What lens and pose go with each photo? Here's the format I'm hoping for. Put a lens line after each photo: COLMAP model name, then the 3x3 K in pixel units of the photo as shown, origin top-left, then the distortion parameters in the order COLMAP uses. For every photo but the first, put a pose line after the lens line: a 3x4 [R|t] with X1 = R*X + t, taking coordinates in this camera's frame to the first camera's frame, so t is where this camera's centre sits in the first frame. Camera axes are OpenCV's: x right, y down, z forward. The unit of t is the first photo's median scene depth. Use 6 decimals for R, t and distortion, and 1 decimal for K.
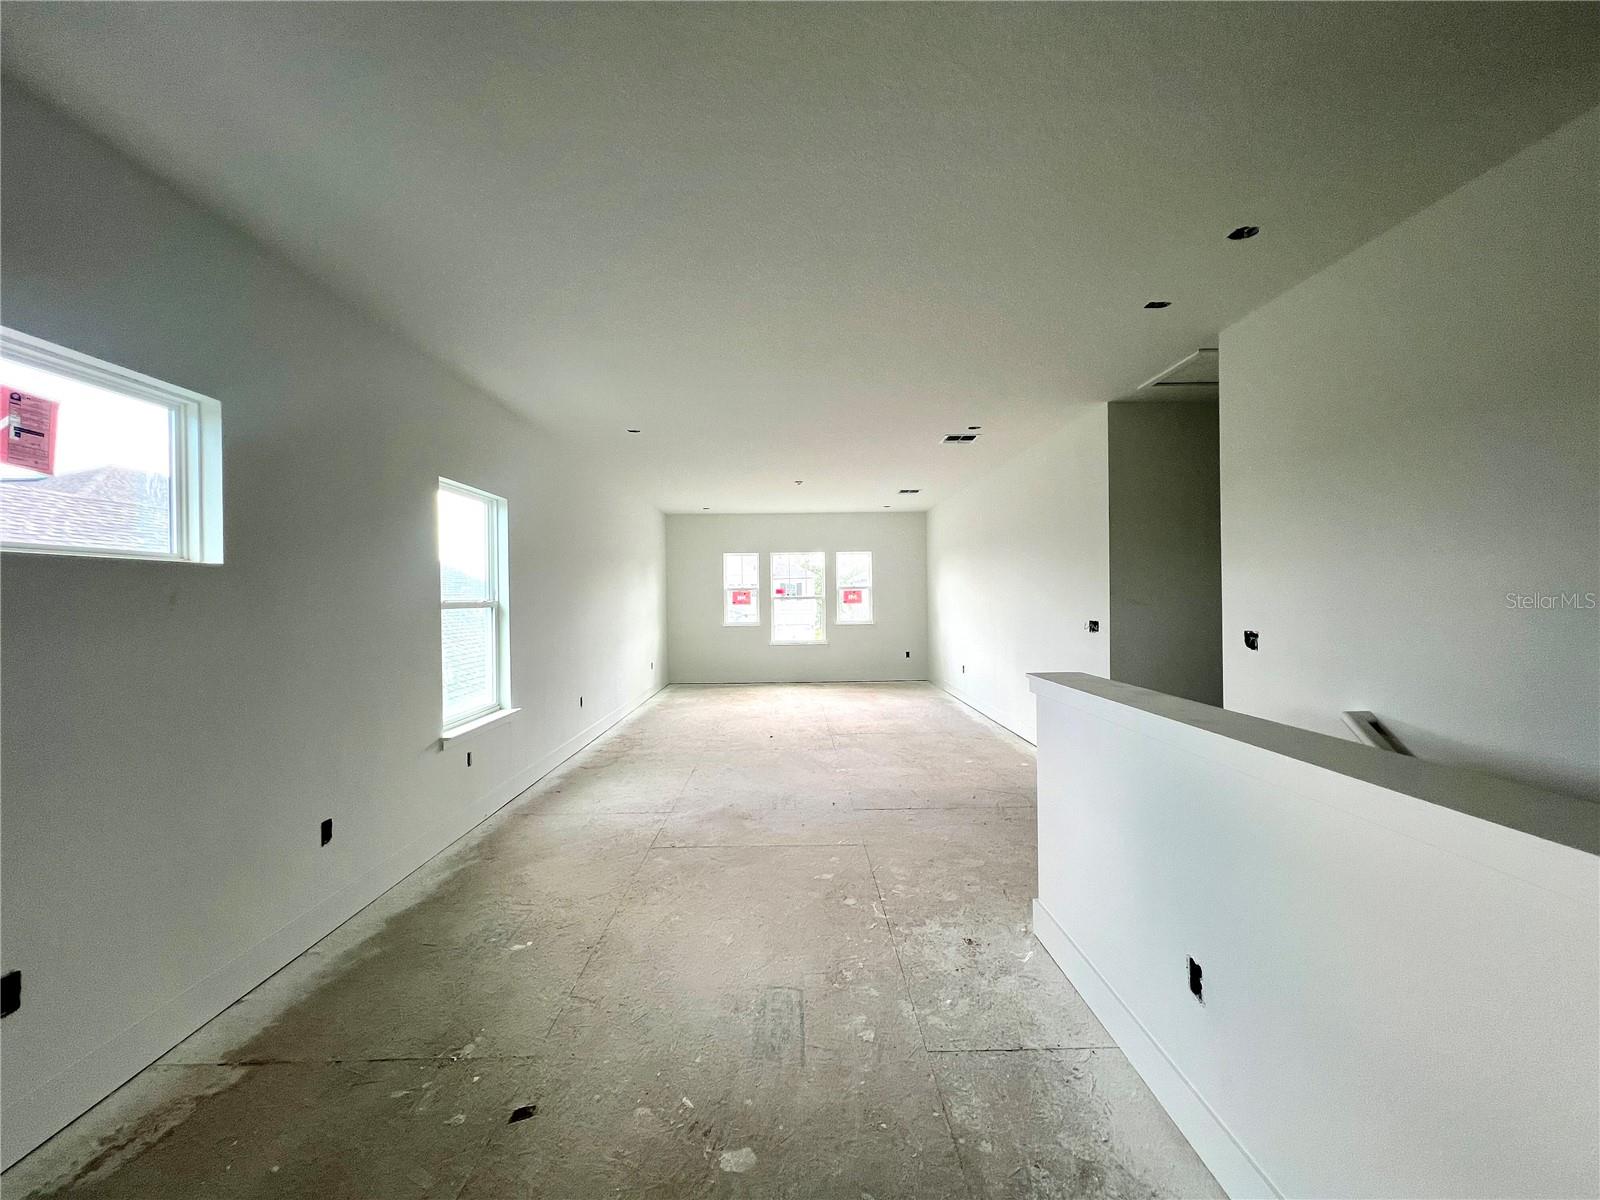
lens RADIAL K [[639.3, 0, 796.6], [0, 639.3, 598.5], [0, 0, 1]] dist [0.000263, -0.000348]
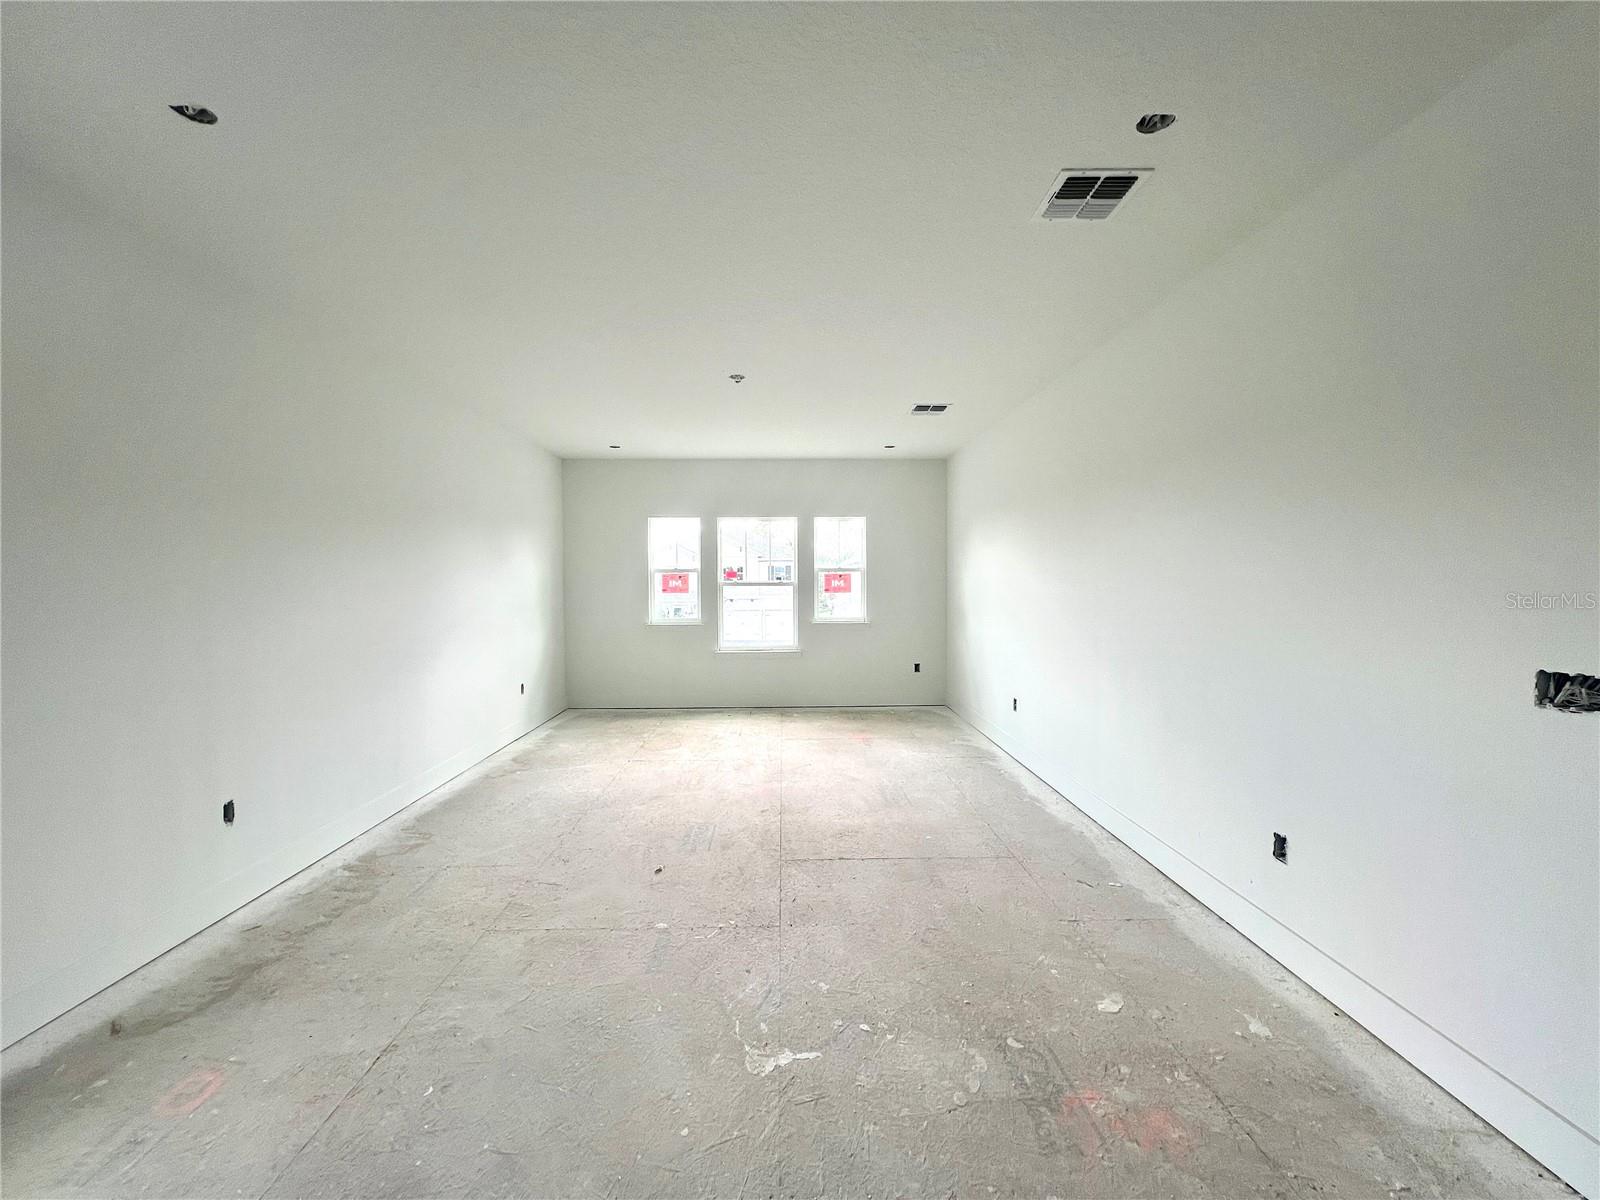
lens RADIAL K [[639.3, 0, 796.6], [0, 639.3, 598.5], [0, 0, 1]] dist [0.000263, -0.000348]
pose [[0.999914, 0.007429, 0.010778, 0.038340], [-0.007692, 0.999667, 0.024631, -0.002751], [-0.010592, -0.024712, 0.999638, 0.331432]]
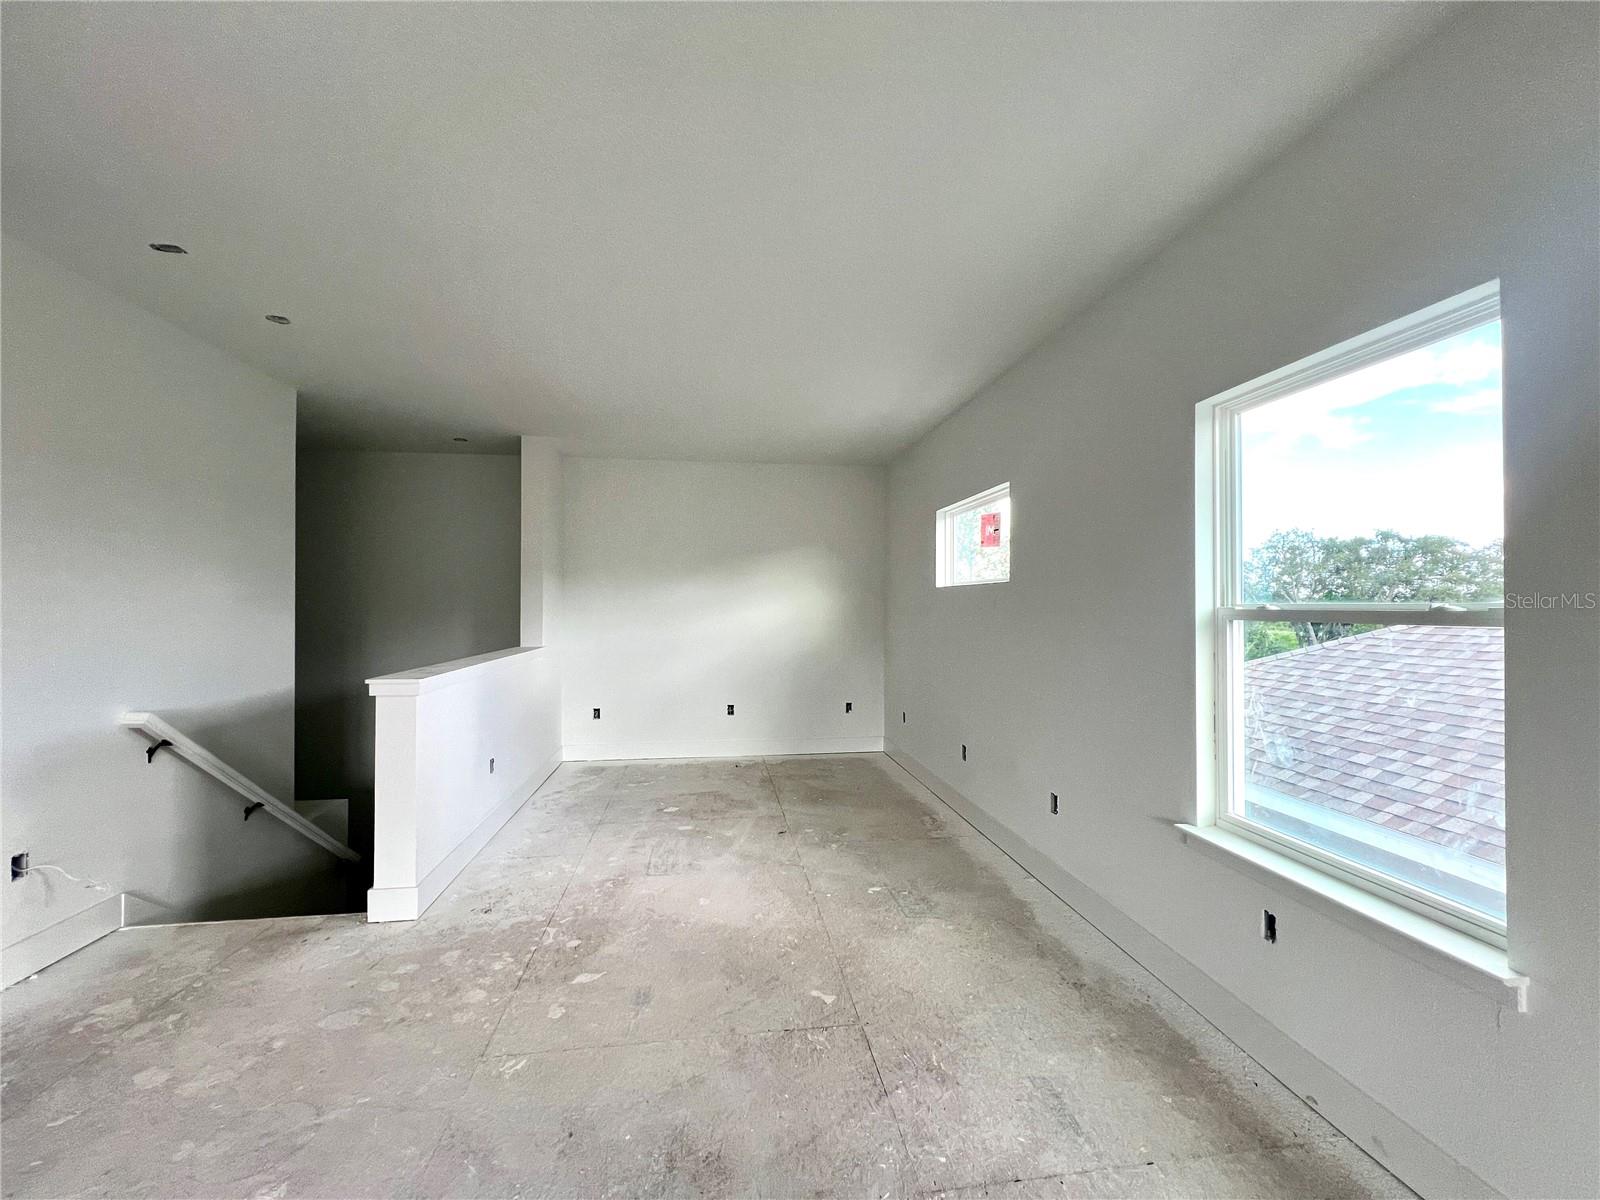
lens RADIAL K [[639.3, 0, 796.6], [0, 639.3, 598.5], [0, 0, 1]] dist [0.000263, -0.000348]
pose [[-0.992191, 0.007945, -0.124473, -0.035175], [0.008685, 0.999948, -0.005401, -0.001474], [0.124424, -0.006440, -0.992208, 0.569011]]
